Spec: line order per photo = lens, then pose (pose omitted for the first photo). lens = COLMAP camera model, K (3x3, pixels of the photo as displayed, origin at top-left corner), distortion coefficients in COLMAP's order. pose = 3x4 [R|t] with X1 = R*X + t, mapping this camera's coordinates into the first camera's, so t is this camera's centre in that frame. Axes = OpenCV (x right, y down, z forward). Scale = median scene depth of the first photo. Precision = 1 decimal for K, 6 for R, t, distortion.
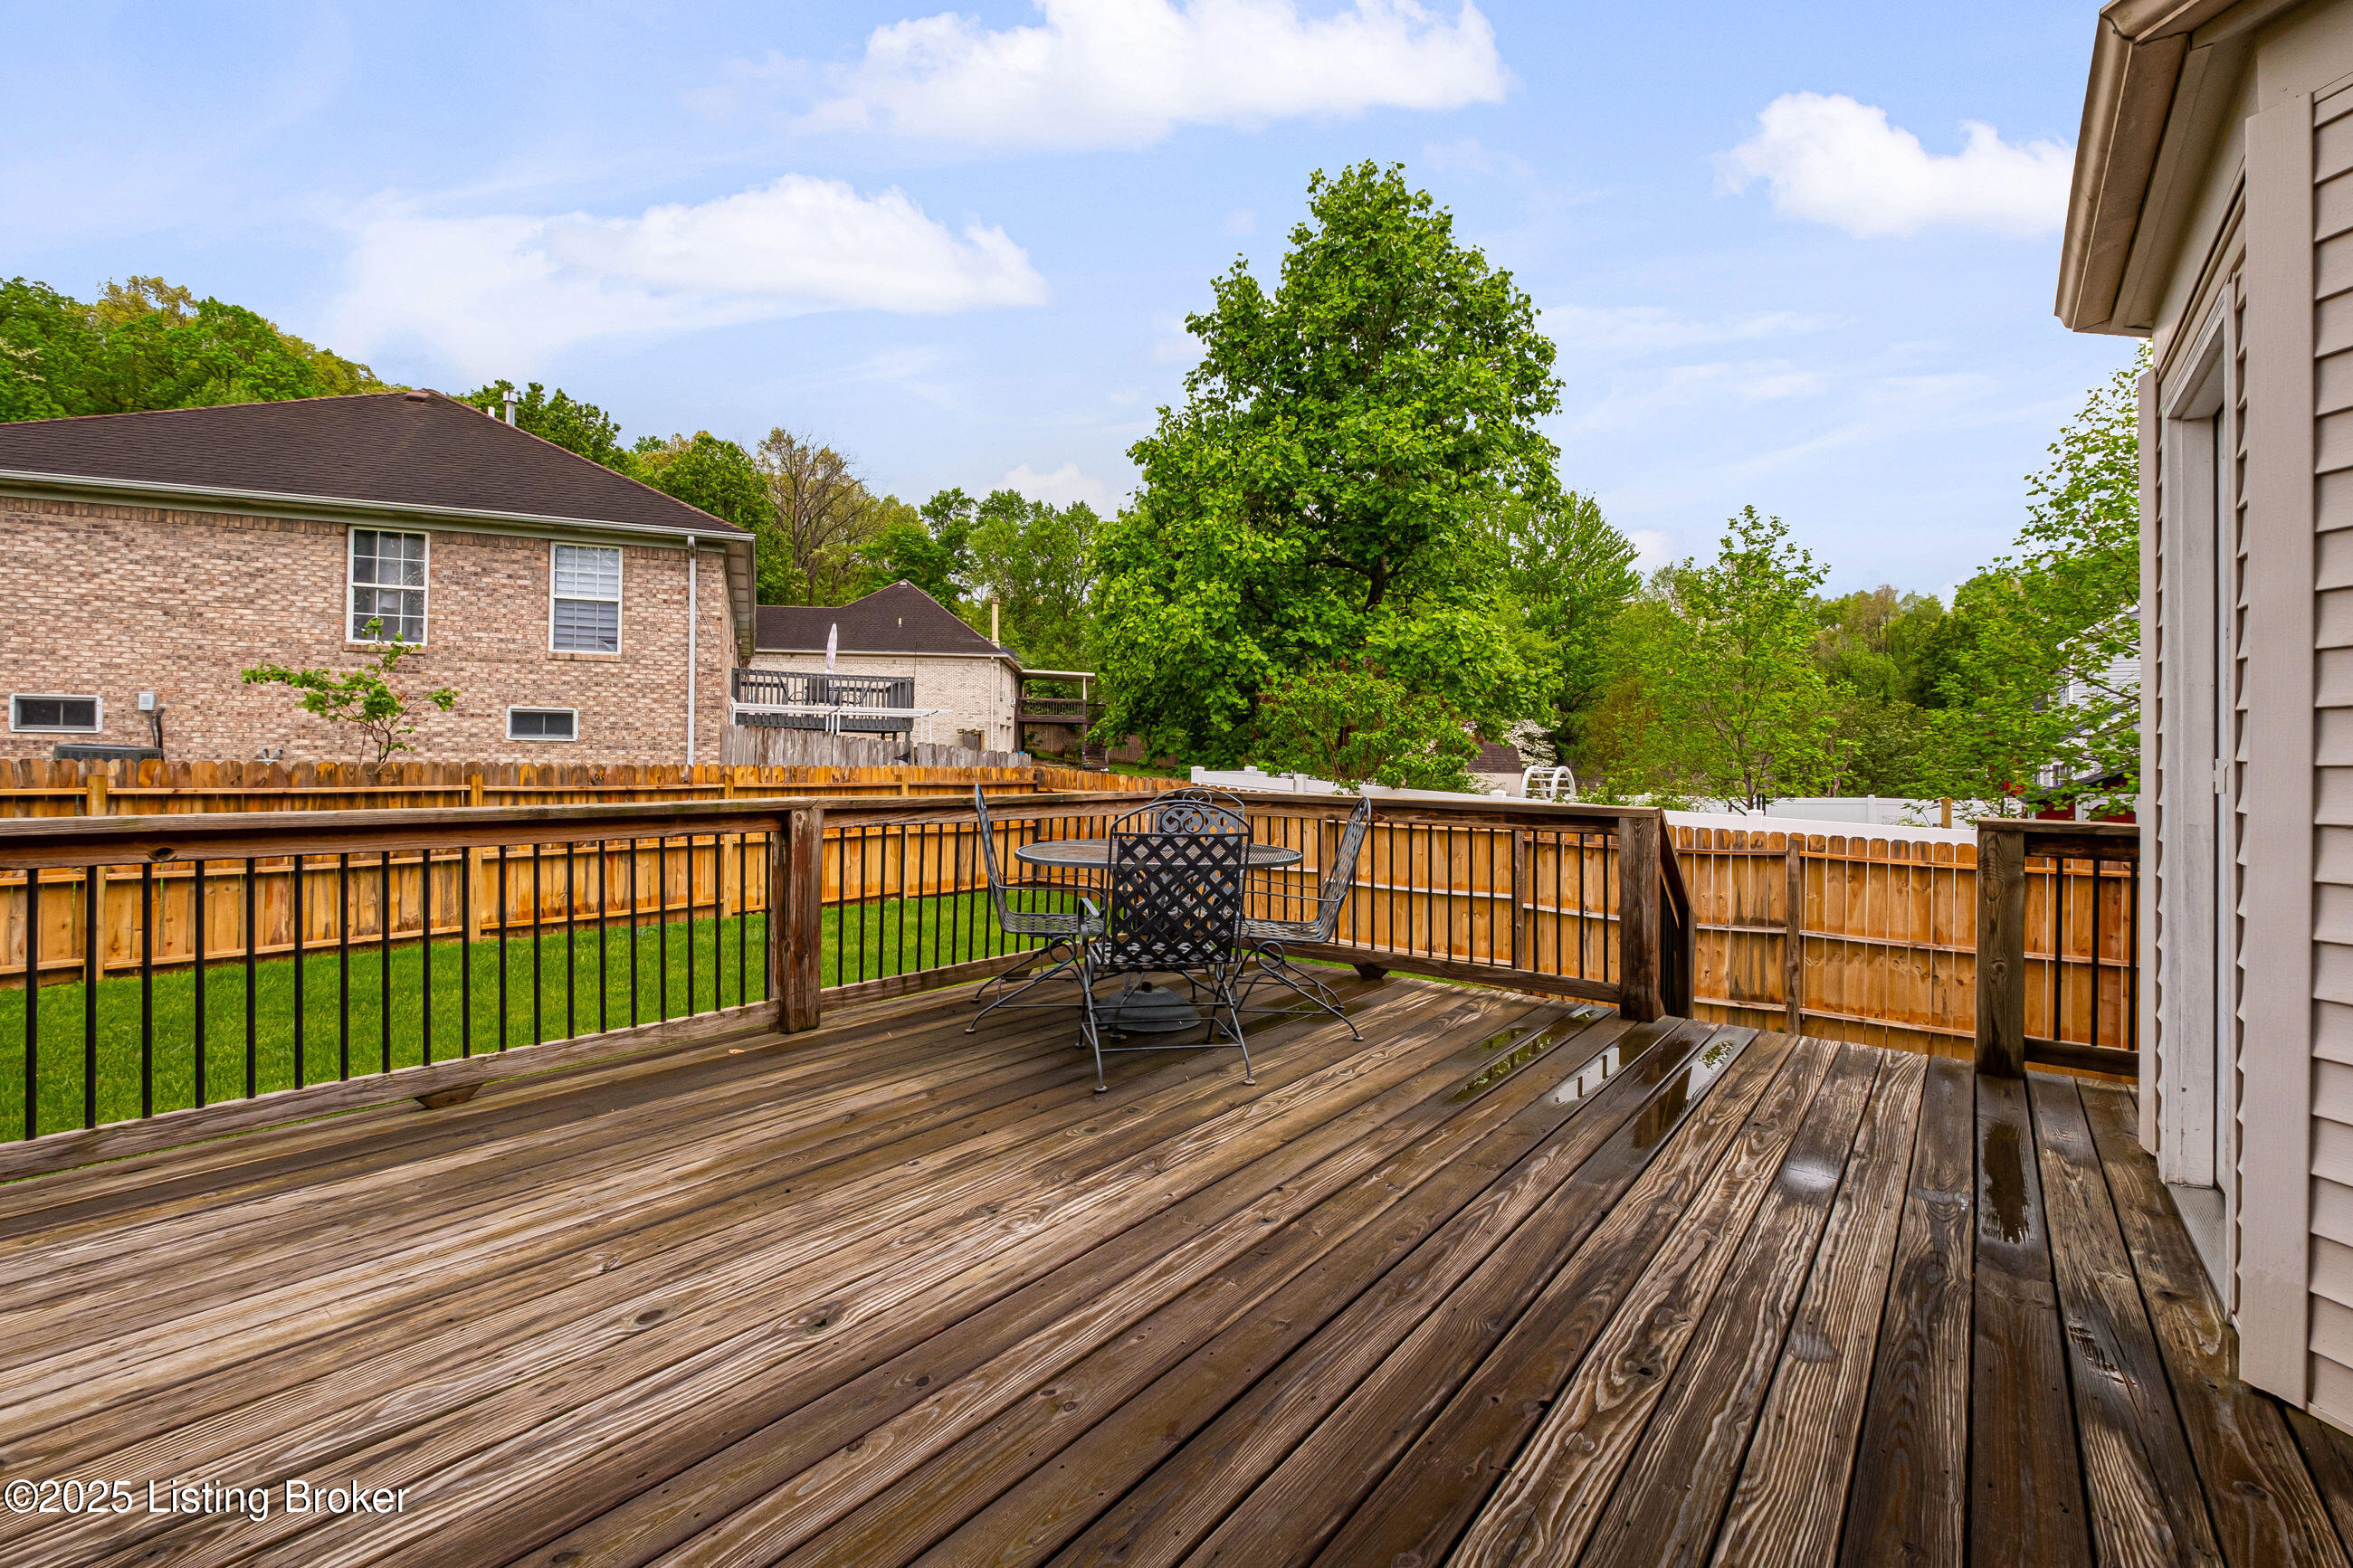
lens RADIAL K [[1078.5, 0, 1155.2], [0, 1078.5, 753.7], [0, 0, 1]] dist [-0.001116, -0.000724]
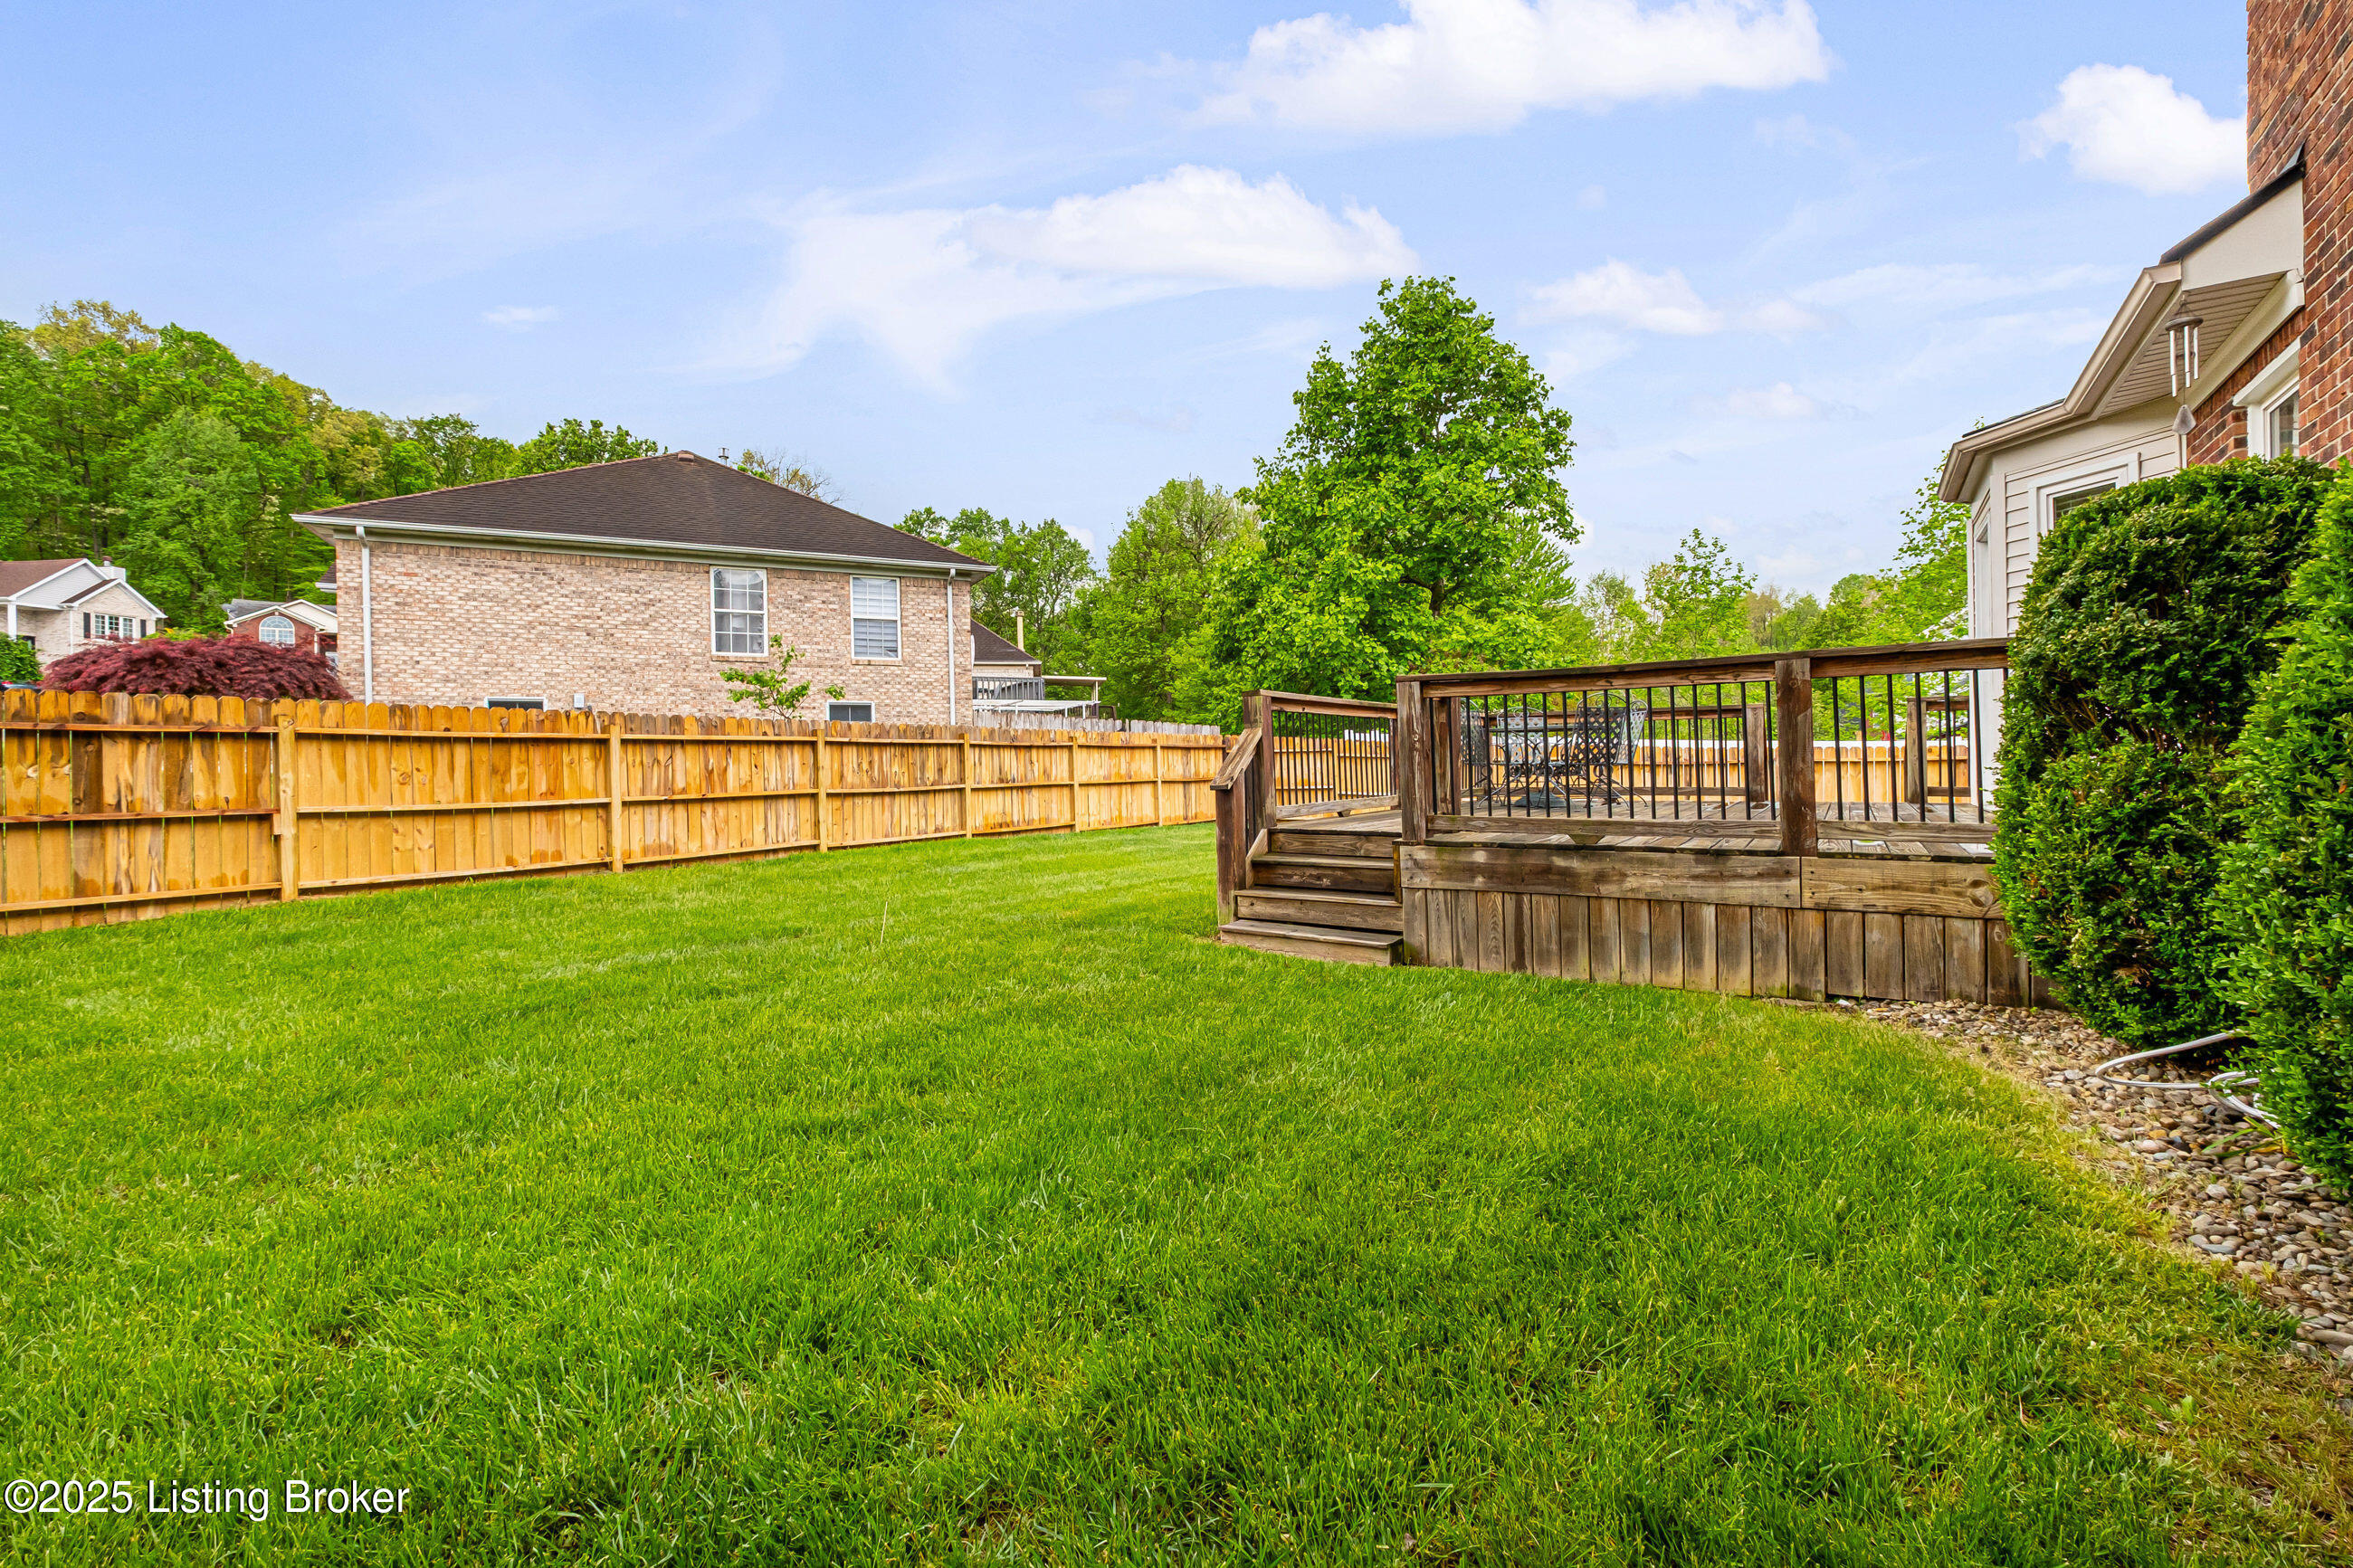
lens RADIAL K [[1027.0, 0, 1176.5], [0, 1027.0, 784.0], [0, 0, 1]] dist [-0.000106, -0.000375]
pose [[0.996554, -0.031298, 0.076814, -0.215638], [0.029191, 0.999170, 0.028402, 0.028629], [-0.077639, -0.026062, 0.996641, -0.235873]]
